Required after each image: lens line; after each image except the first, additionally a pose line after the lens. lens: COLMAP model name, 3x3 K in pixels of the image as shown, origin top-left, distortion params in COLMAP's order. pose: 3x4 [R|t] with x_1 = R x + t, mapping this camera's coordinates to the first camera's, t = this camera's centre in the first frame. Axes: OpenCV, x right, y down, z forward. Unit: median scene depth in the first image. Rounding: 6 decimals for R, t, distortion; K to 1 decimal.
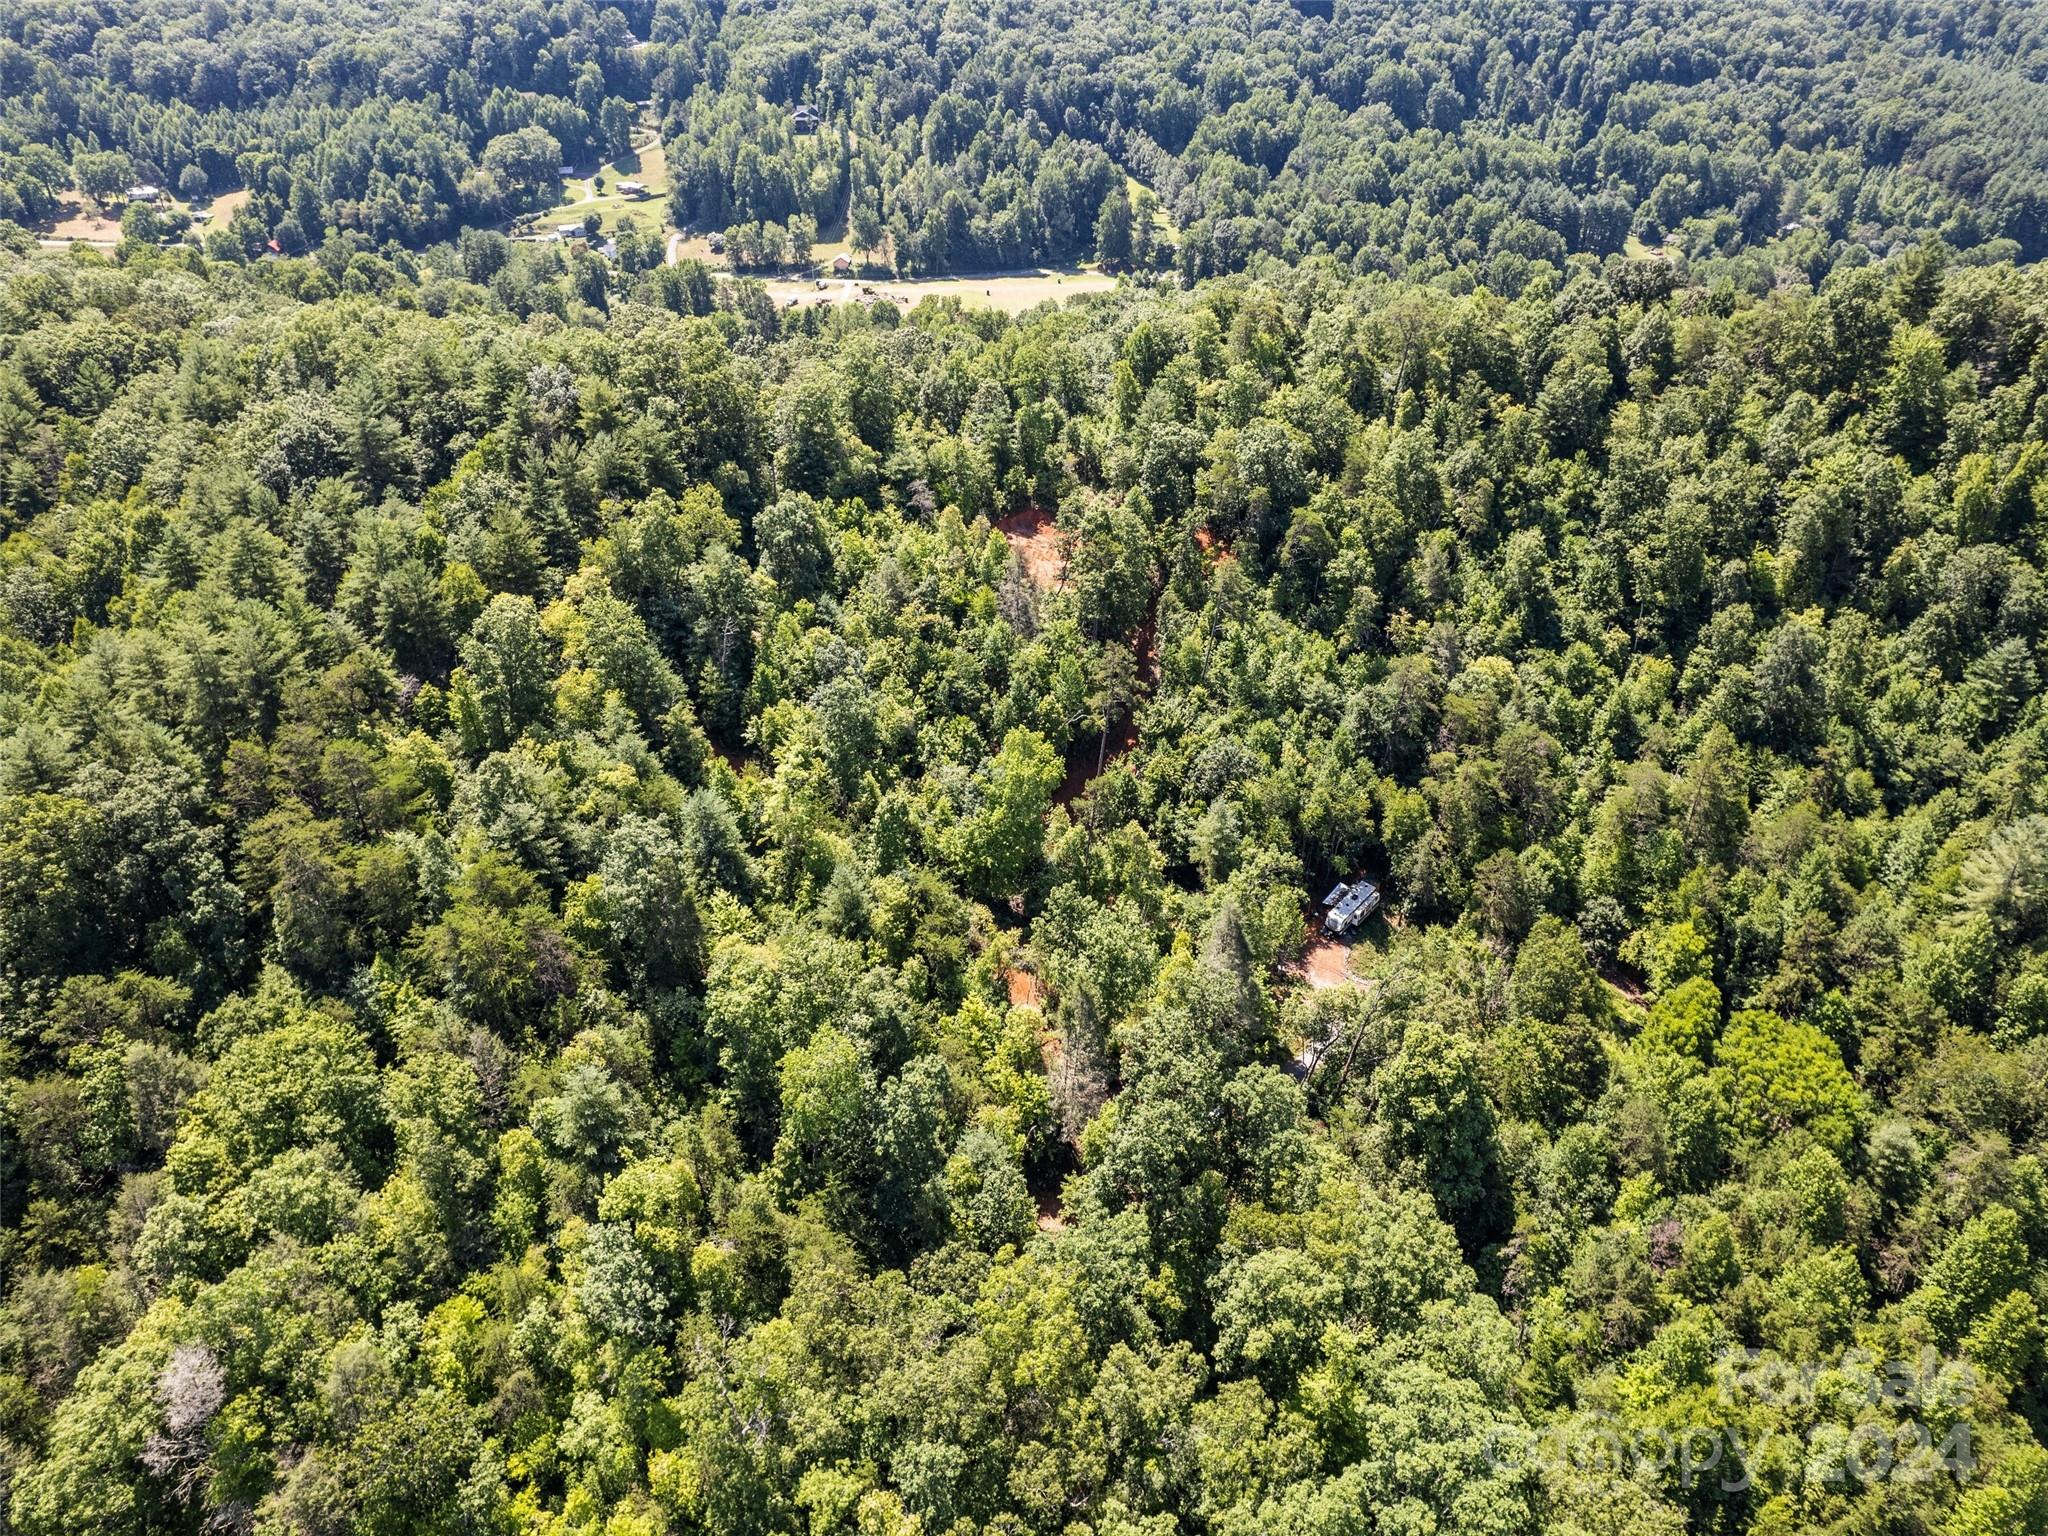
lens RADIAL K [[1434.8, 0, 1029.8], [0, 1434.8, 723.5], [0, 0, 1]] dist [-0.091761, 0.103311]
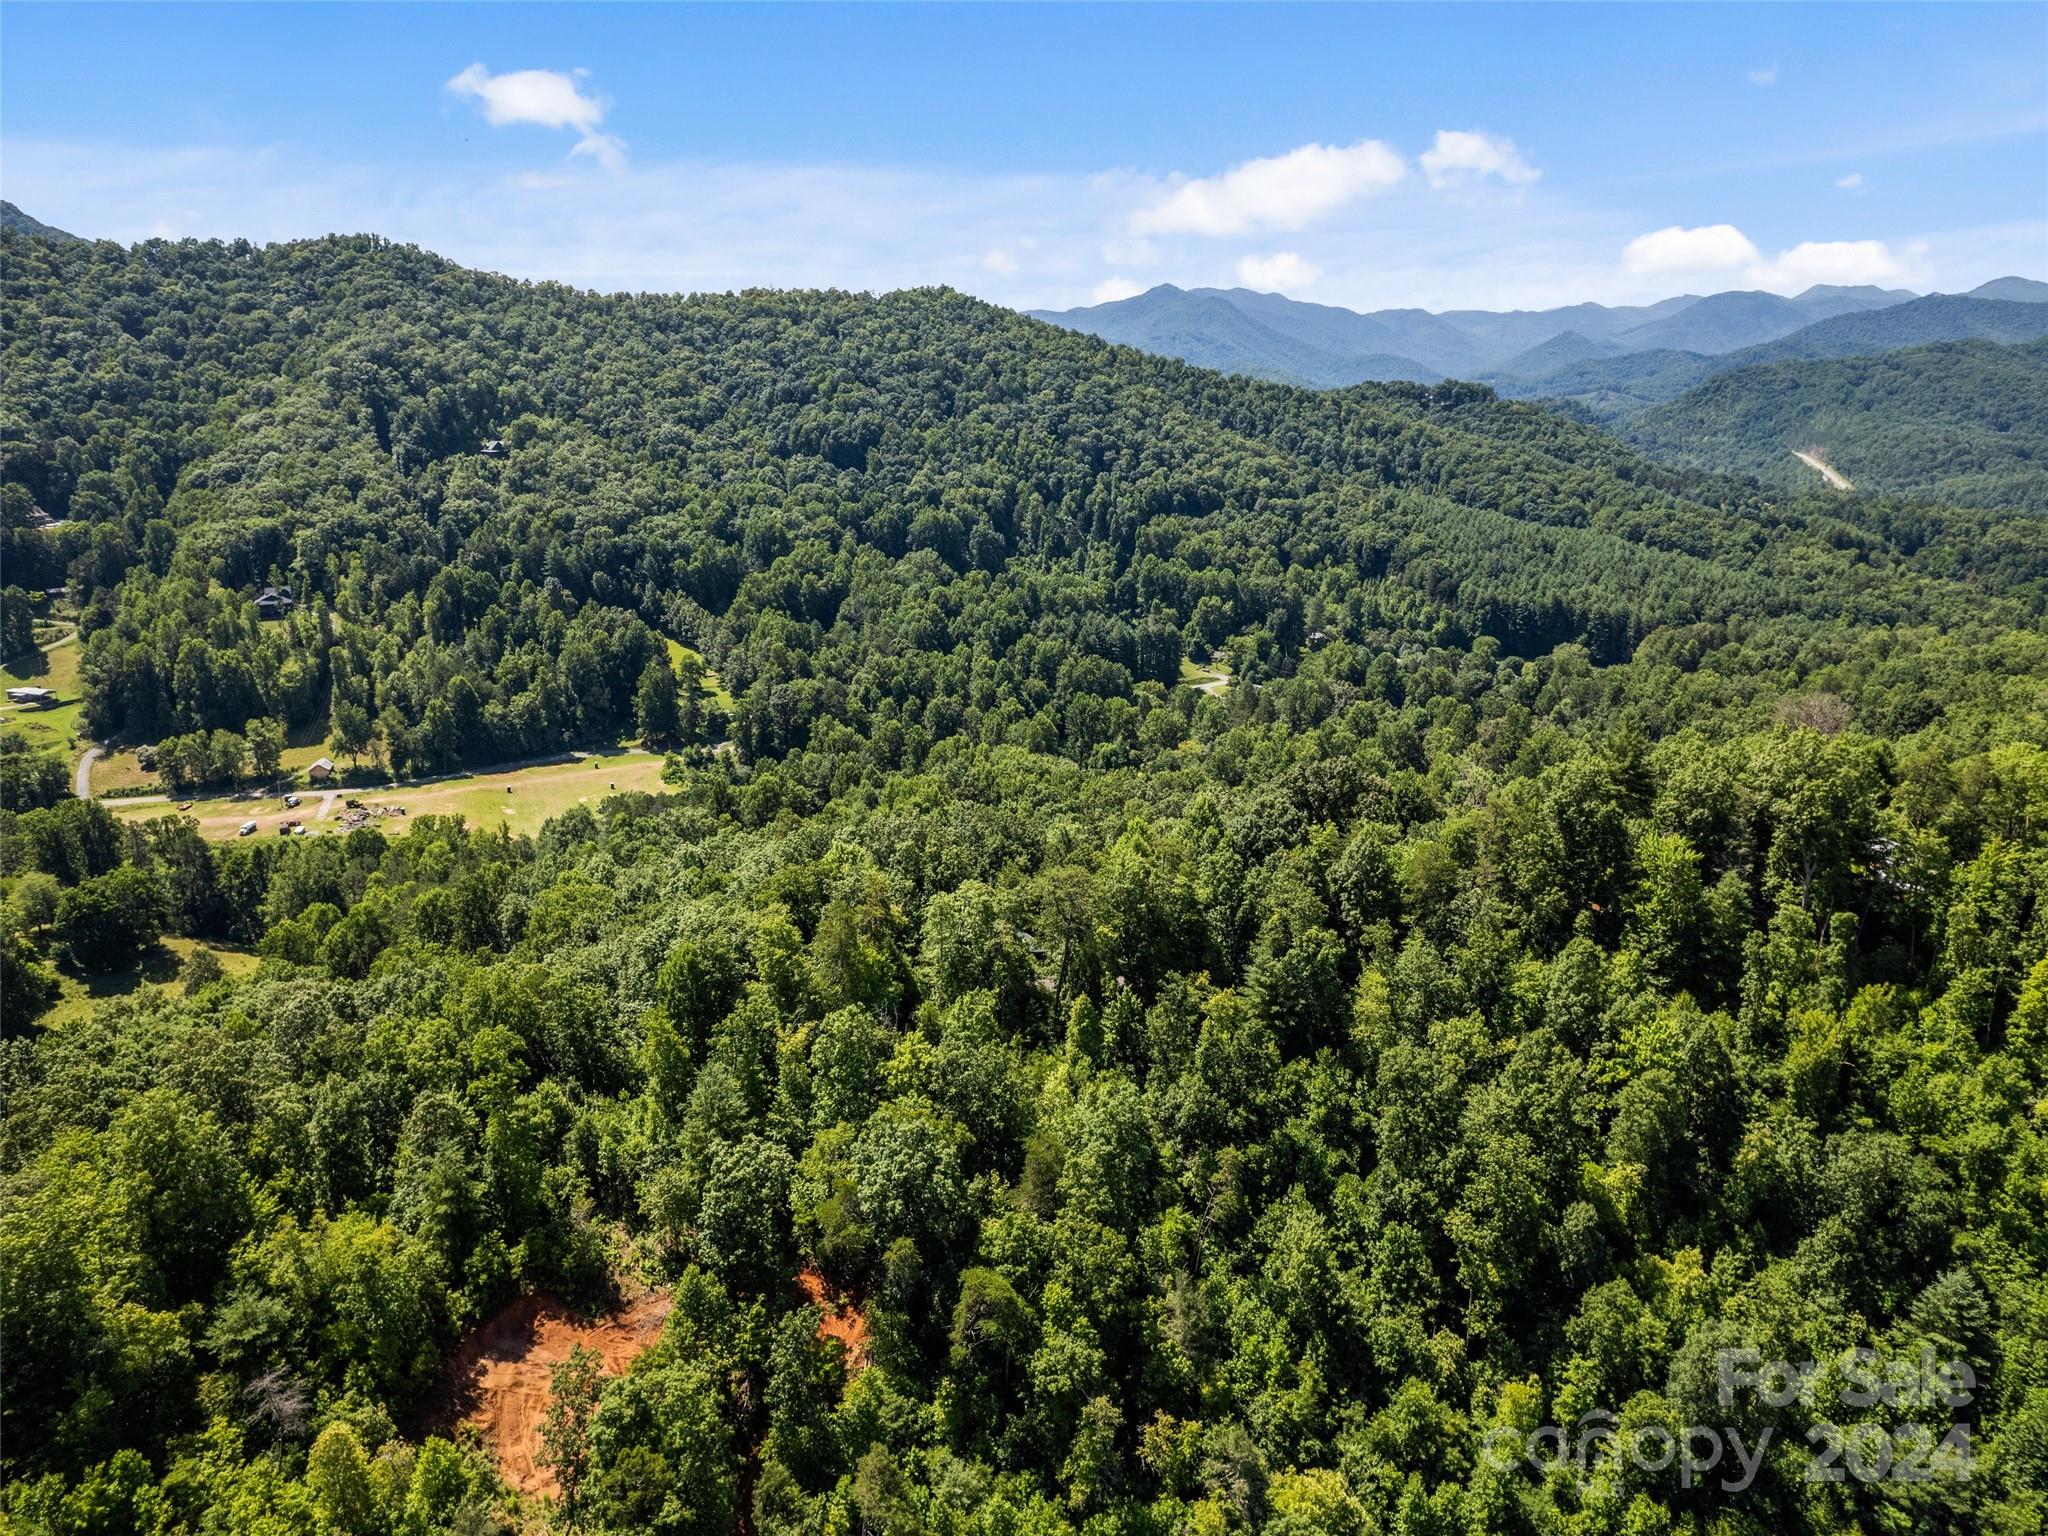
lens RADIAL K [[1434.8, 0, 1029.8], [0, 1434.8, 723.5], [0, 0, 1]] dist [-0.091761, 0.103311]
pose [[0.952491, -0.074667, 0.295274, 0.017000], [0.154129, 0.954348, -0.255858, -0.070122], [-0.262690, 0.289212, 0.920516, 0.120831]]
